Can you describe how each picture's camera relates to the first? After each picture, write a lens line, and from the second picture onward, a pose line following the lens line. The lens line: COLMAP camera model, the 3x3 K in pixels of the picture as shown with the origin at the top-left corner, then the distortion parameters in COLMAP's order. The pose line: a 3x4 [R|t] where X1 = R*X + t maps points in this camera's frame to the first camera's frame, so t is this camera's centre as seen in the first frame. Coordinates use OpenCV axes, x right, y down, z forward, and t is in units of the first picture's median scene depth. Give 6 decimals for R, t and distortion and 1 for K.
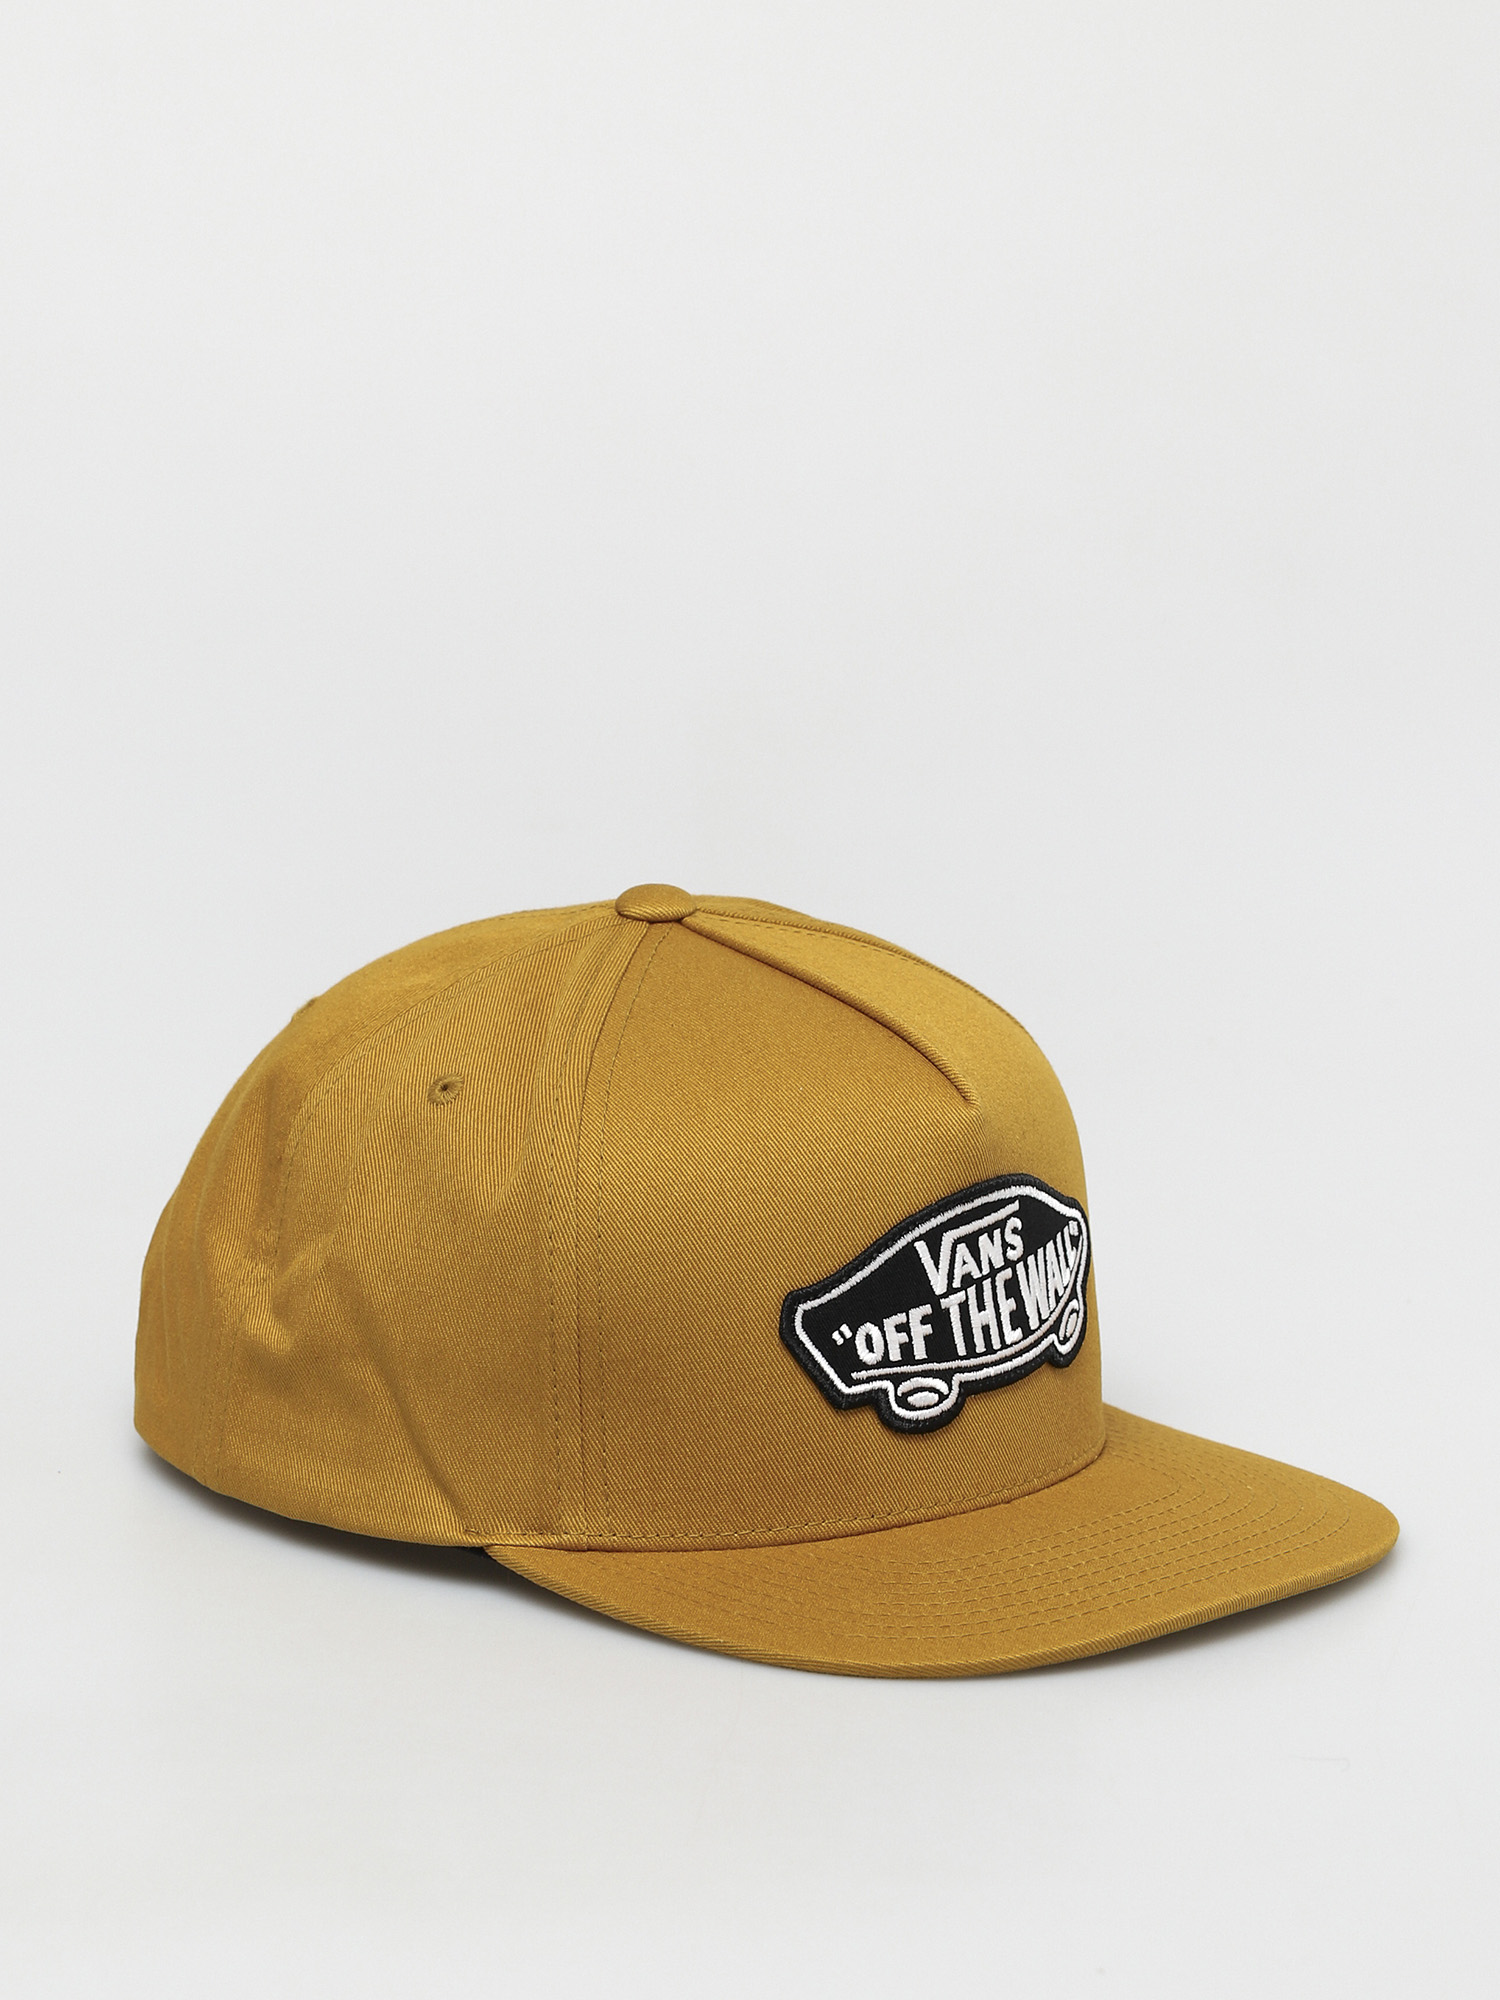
lens RADIAL K [[7678.9, 0, 751.2], [0, 7678.9, 1001.9], [0, 0, 1]] dist [0.629238, 0.000000]
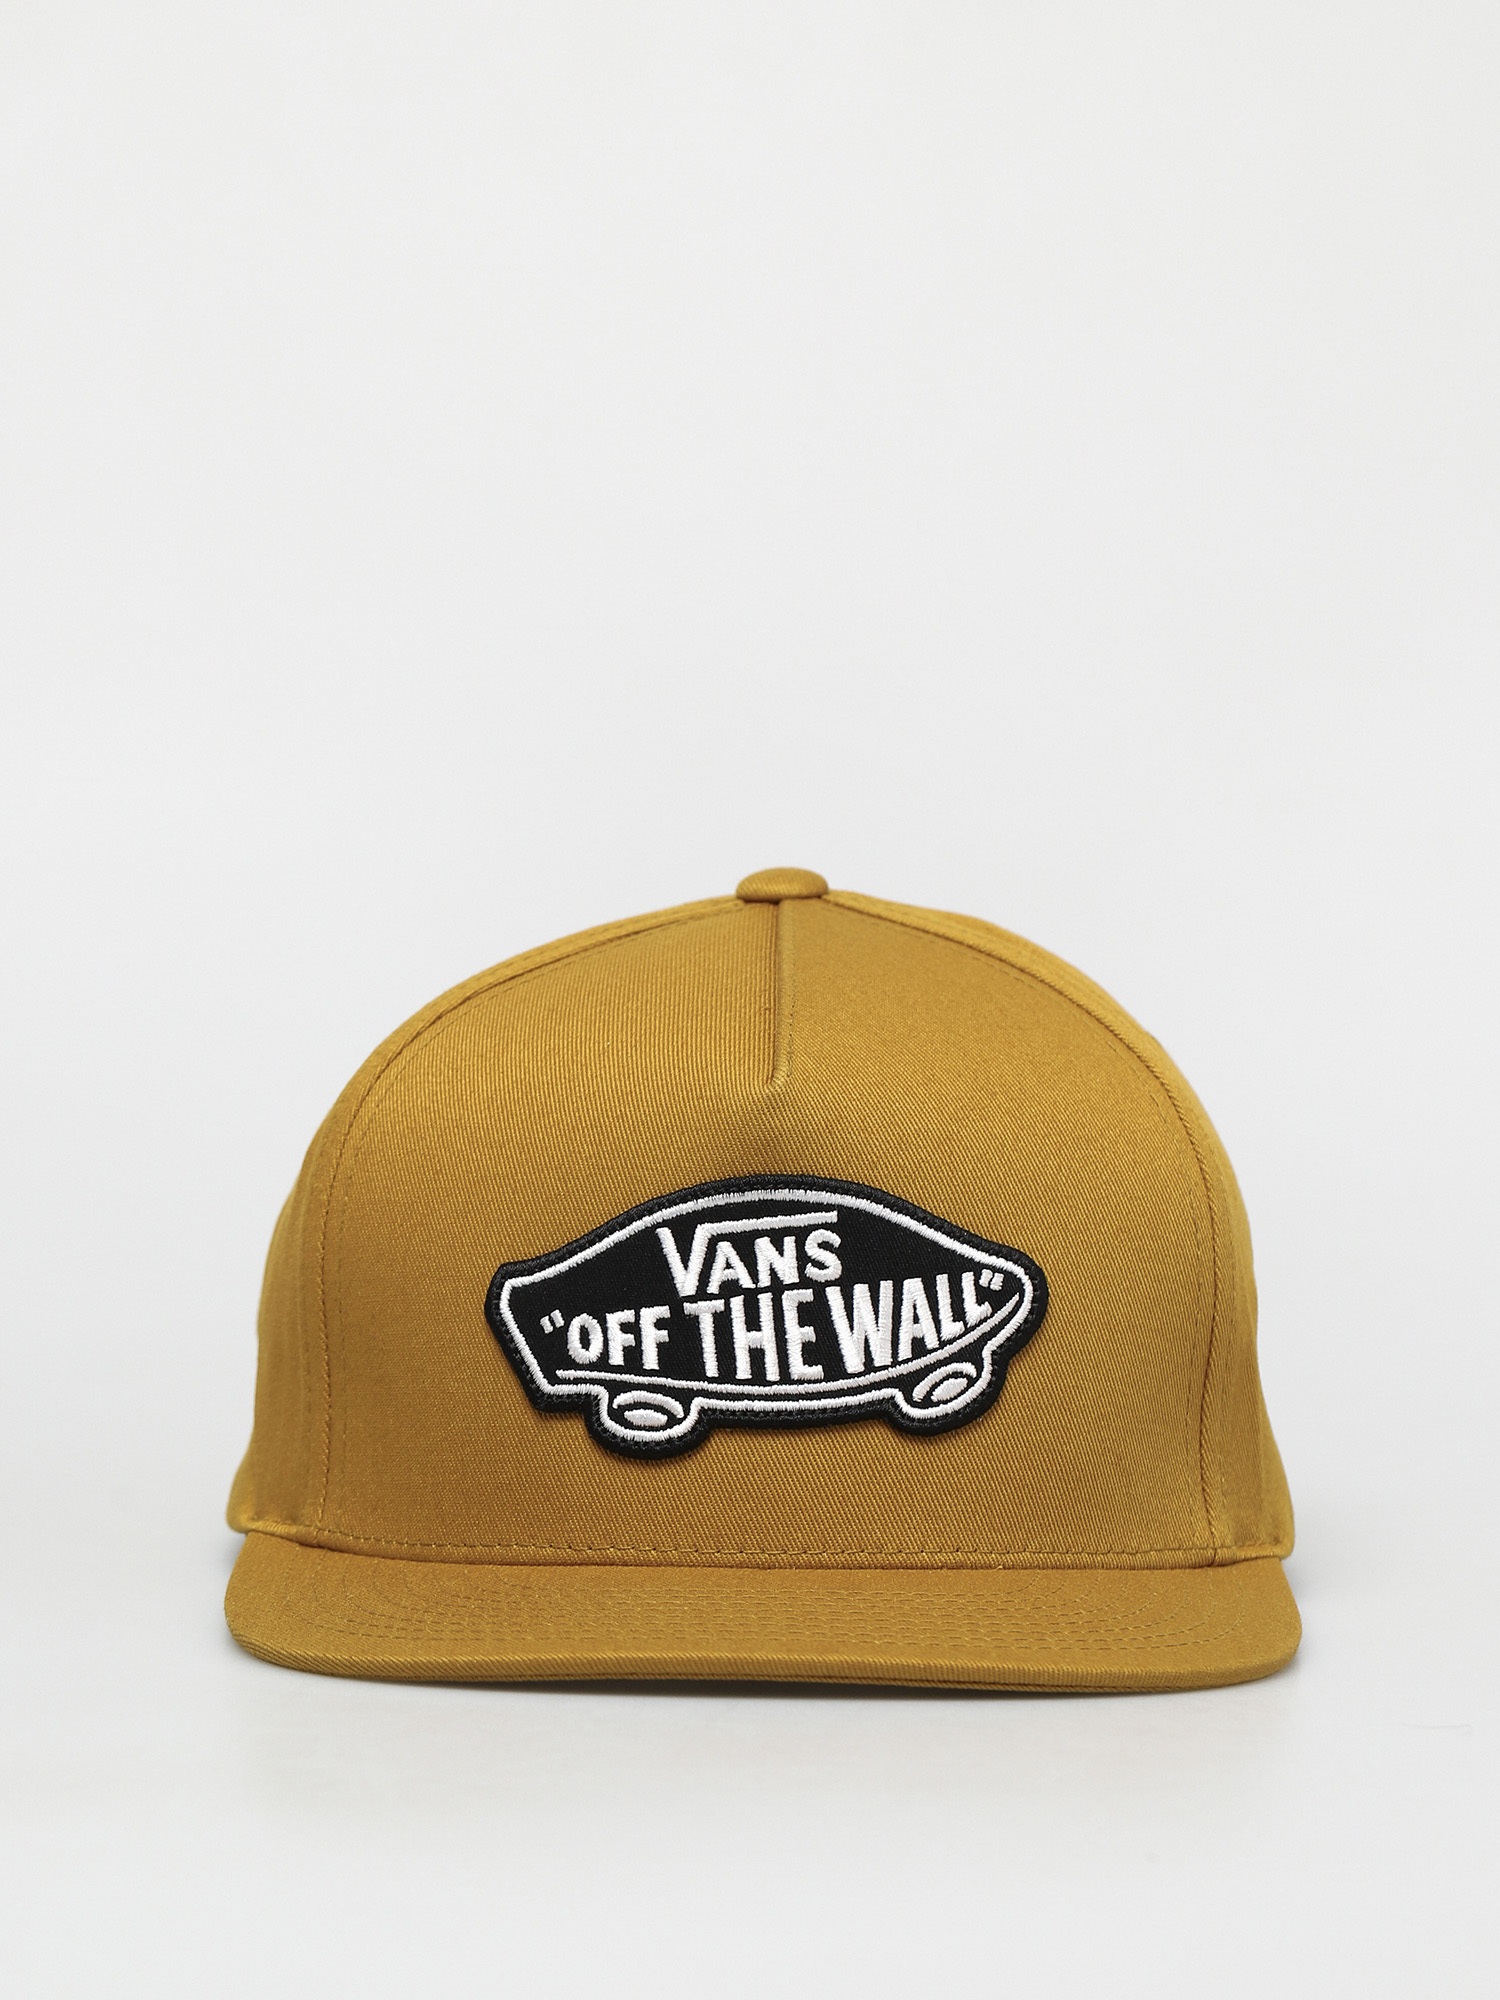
lens RADIAL K [[7678.9, 0, 745.9], [0, 7678.9, 992.3], [0, 0, 1]] dist [0.629238, 0.000000]
pose [[0.676727, 0.045831, -0.734806, 0.639940], [-0.169648, 0.980910, -0.095058, 0.083783], [0.716421, 0.188986, 0.671584, 0.438471]]
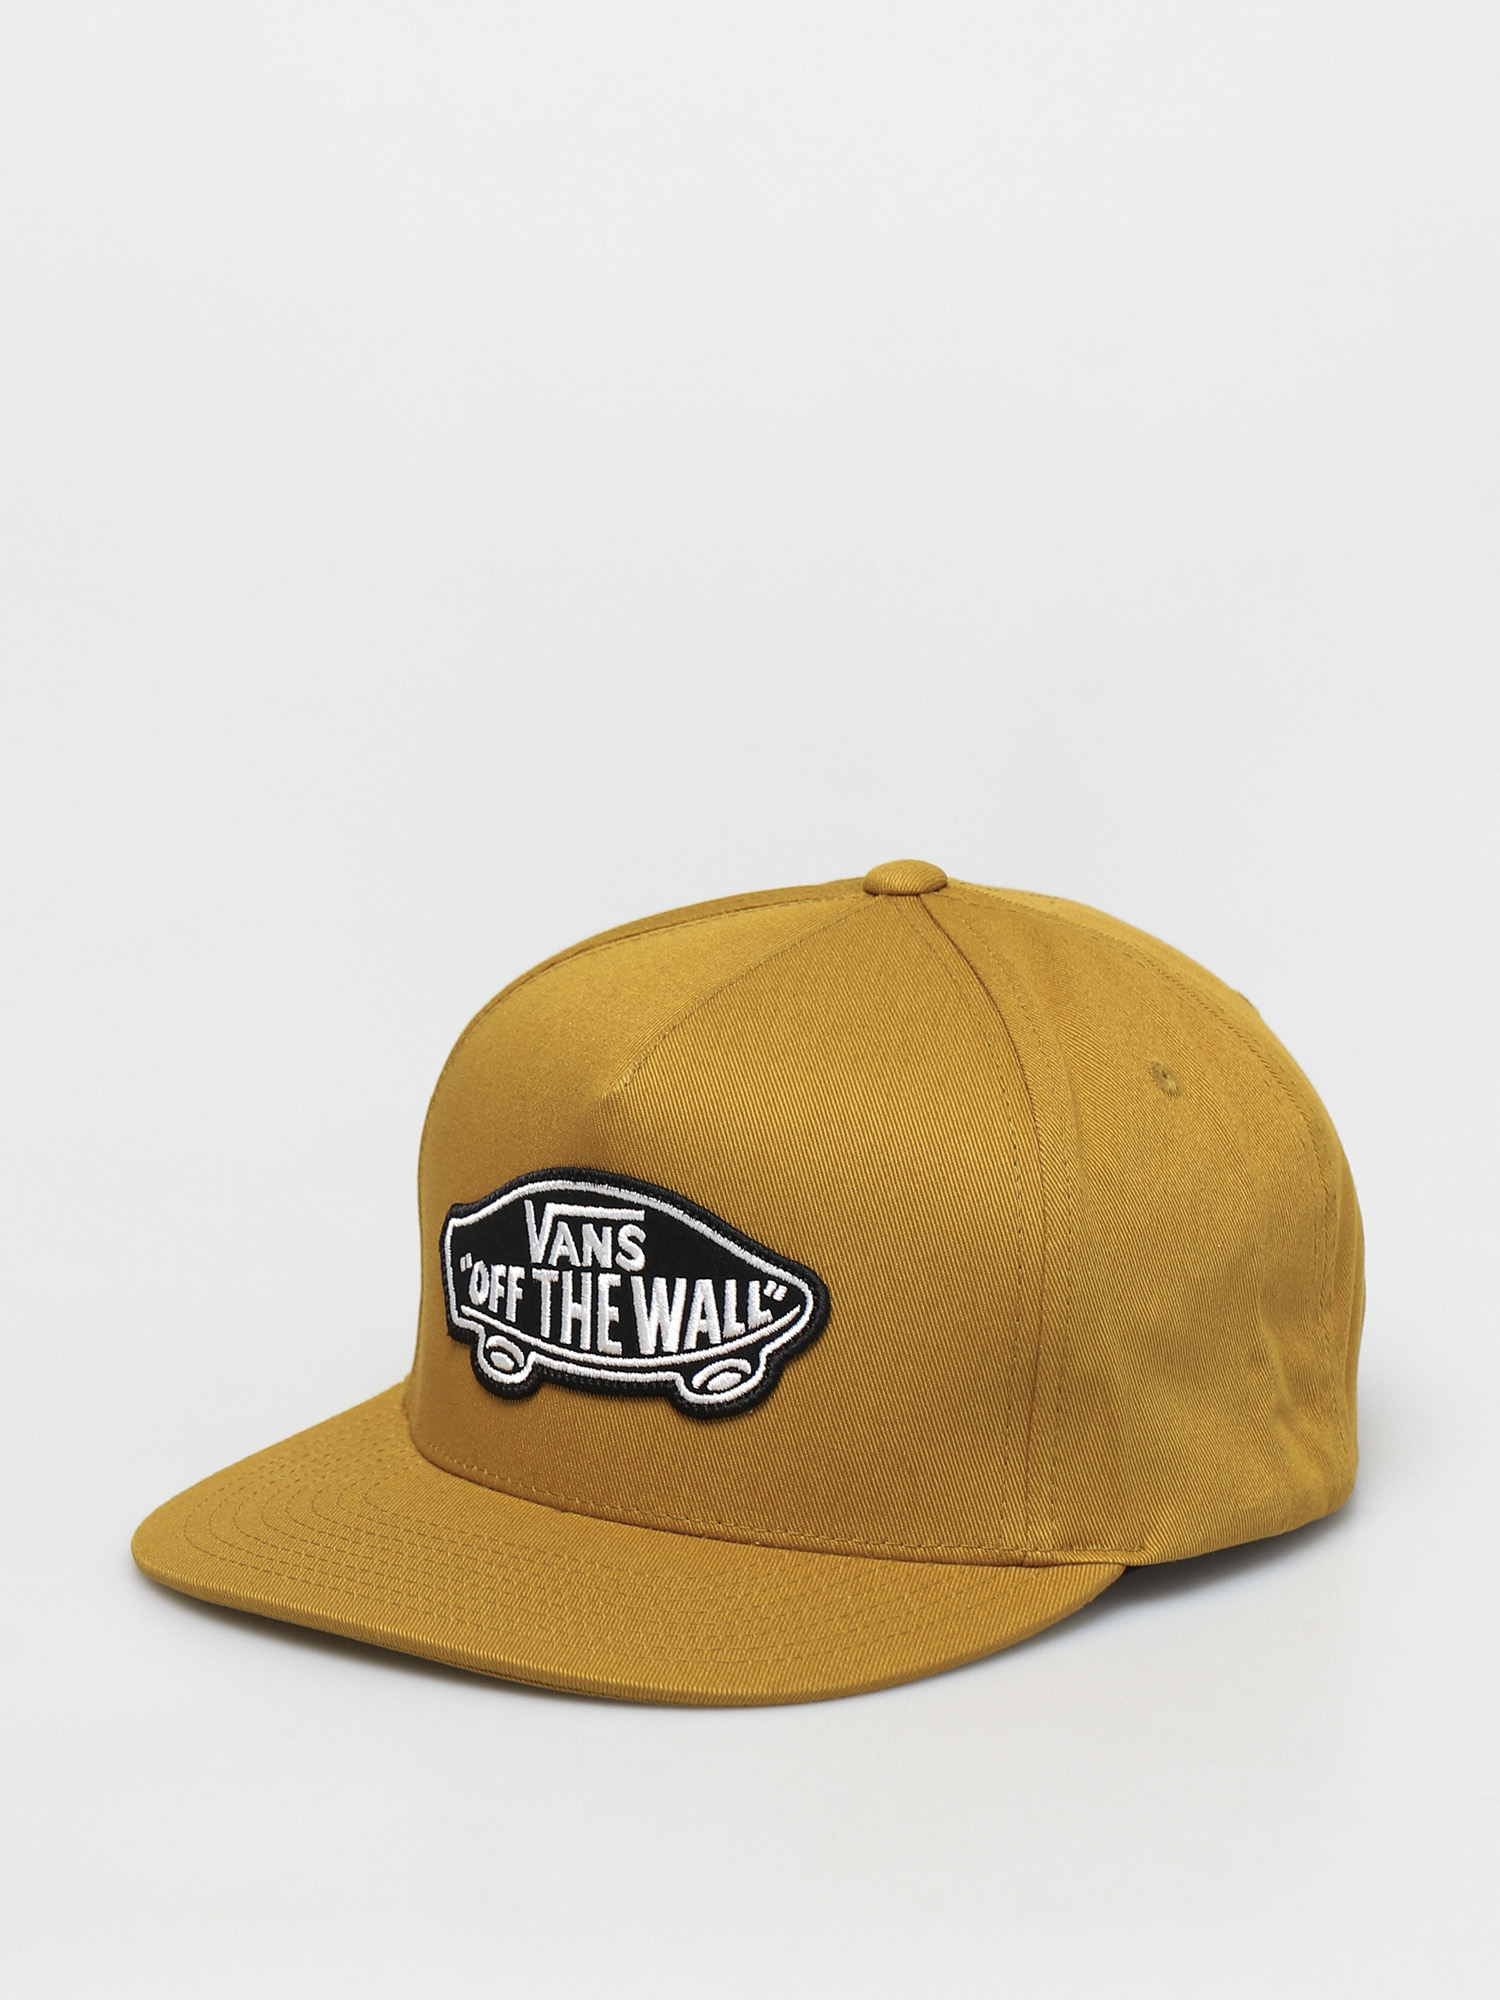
lens RADIAL K [[7678.9, 0, 752.4], [0, 7678.9, 1007.2], [0, 0, 1]] dist [0.629238, 0.000000]
pose [[0.083062, 0.212328, -0.973662, 0.945174], [-0.250155, 0.950197, 0.185870, -0.175339], [0.964636, 0.228128, 0.132041, 0.892972]]
